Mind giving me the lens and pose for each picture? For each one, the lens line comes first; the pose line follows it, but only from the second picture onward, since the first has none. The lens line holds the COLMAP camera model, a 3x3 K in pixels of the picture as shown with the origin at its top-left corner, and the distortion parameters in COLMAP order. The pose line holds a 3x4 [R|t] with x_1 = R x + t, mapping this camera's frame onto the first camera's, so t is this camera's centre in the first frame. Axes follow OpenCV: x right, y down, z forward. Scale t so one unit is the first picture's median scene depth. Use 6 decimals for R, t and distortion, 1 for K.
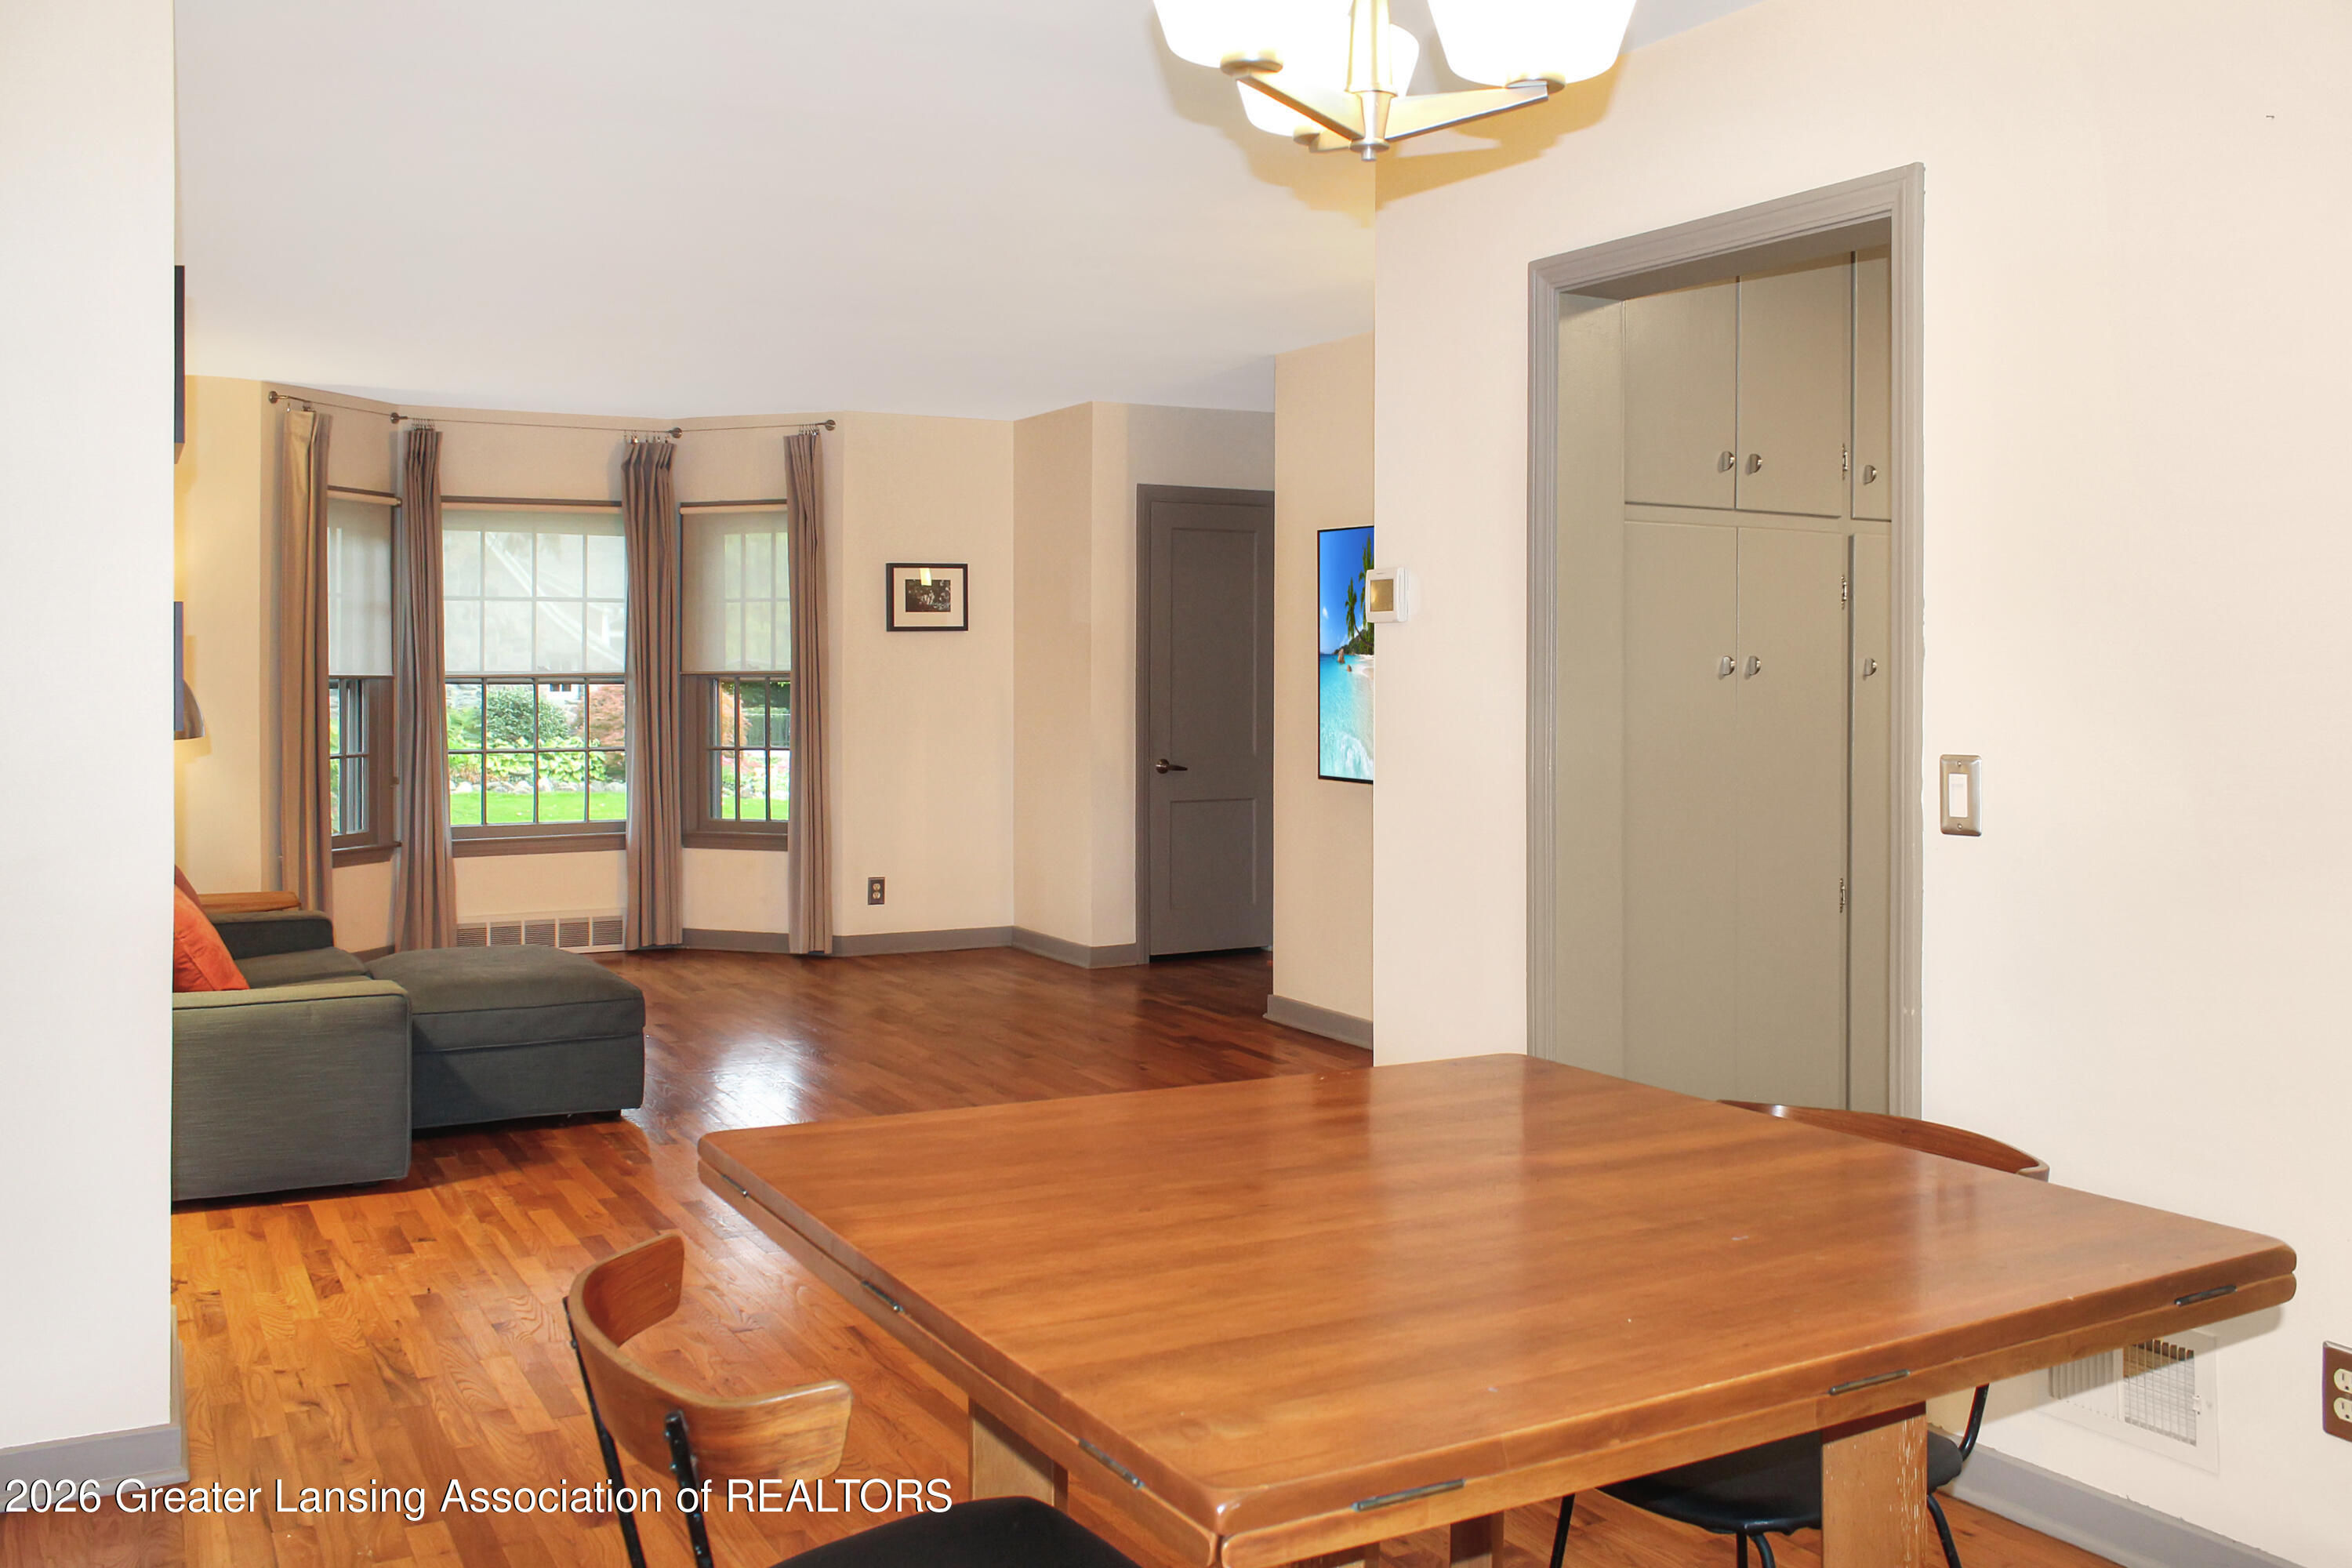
lens RADIAL K [[1949.4, 0, 1171.4], [0, 1949.4, 733.7], [0, 0, 1]] dist [0.008686, -0.001566]
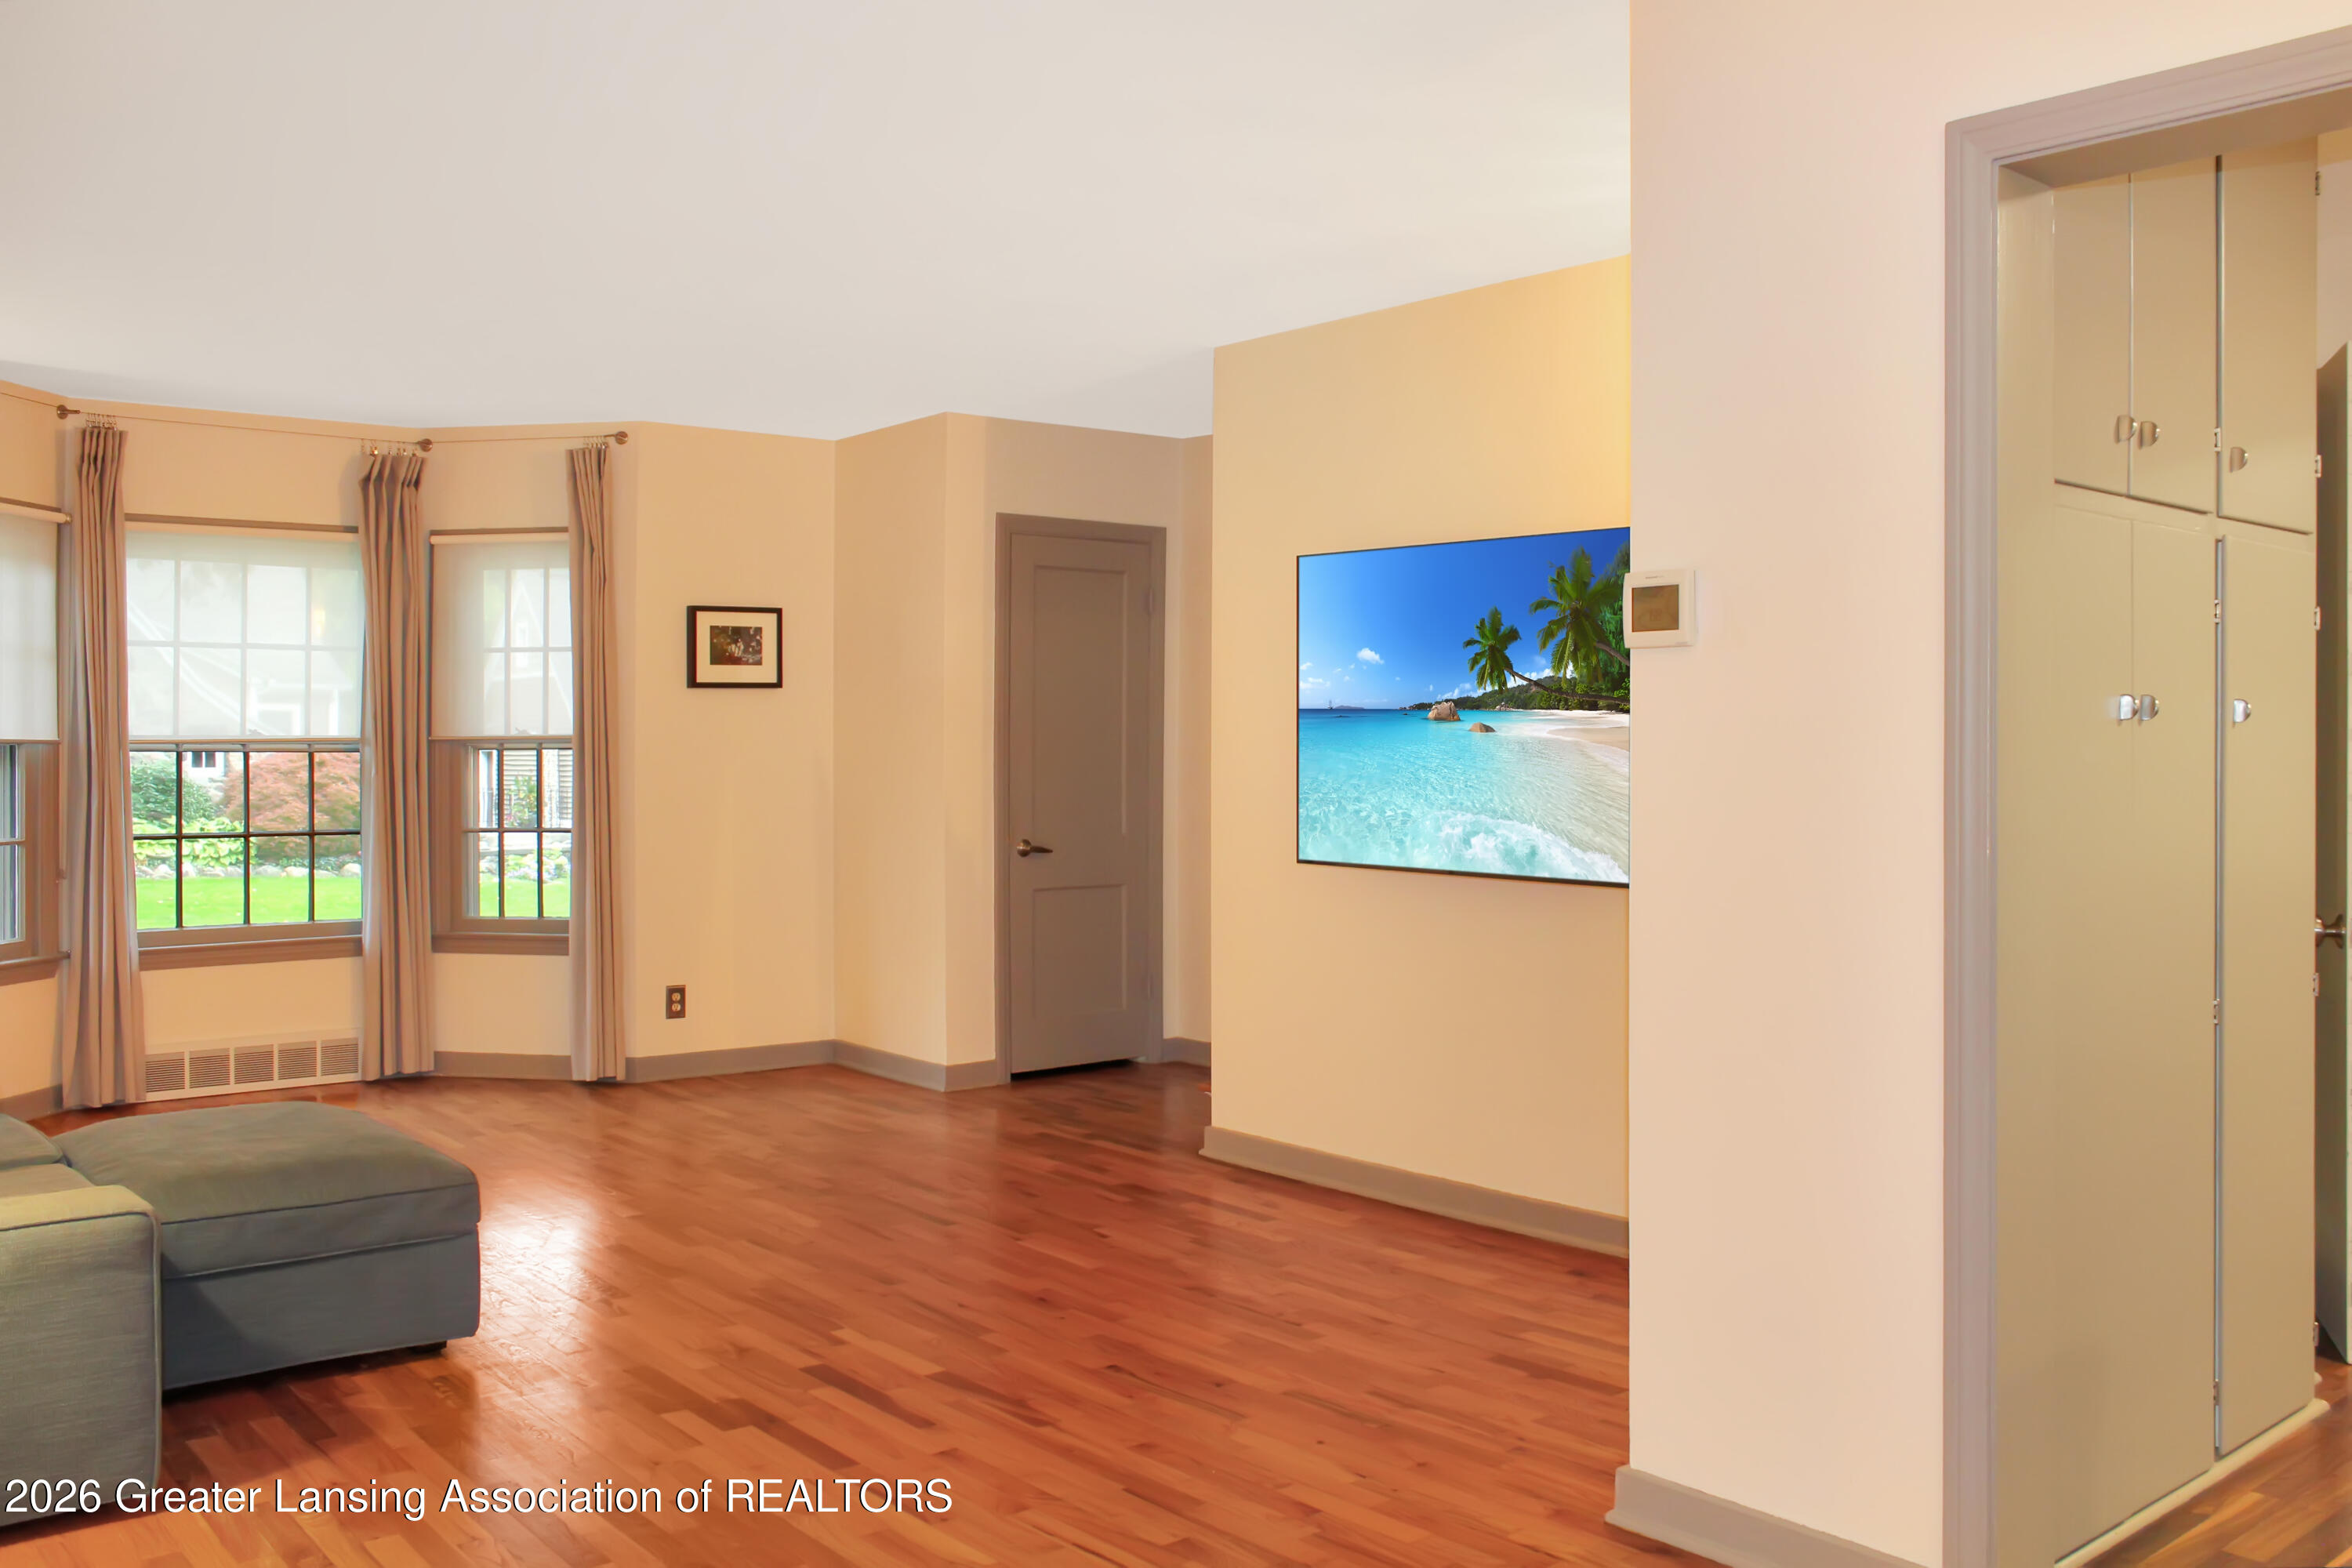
lens RADIAL K [[1982.3, 0, 1176.0], [0, 1982.3, 784.0], [0, 0, 1]] dist [-0.090874, 0.163207]
pose [[0.987020, -0.003475, 0.160557, -0.077599], [0.005576, 0.999905, -0.012635, 0.000068], [-0.160498, 0.013366, 0.986946, 0.143414]]
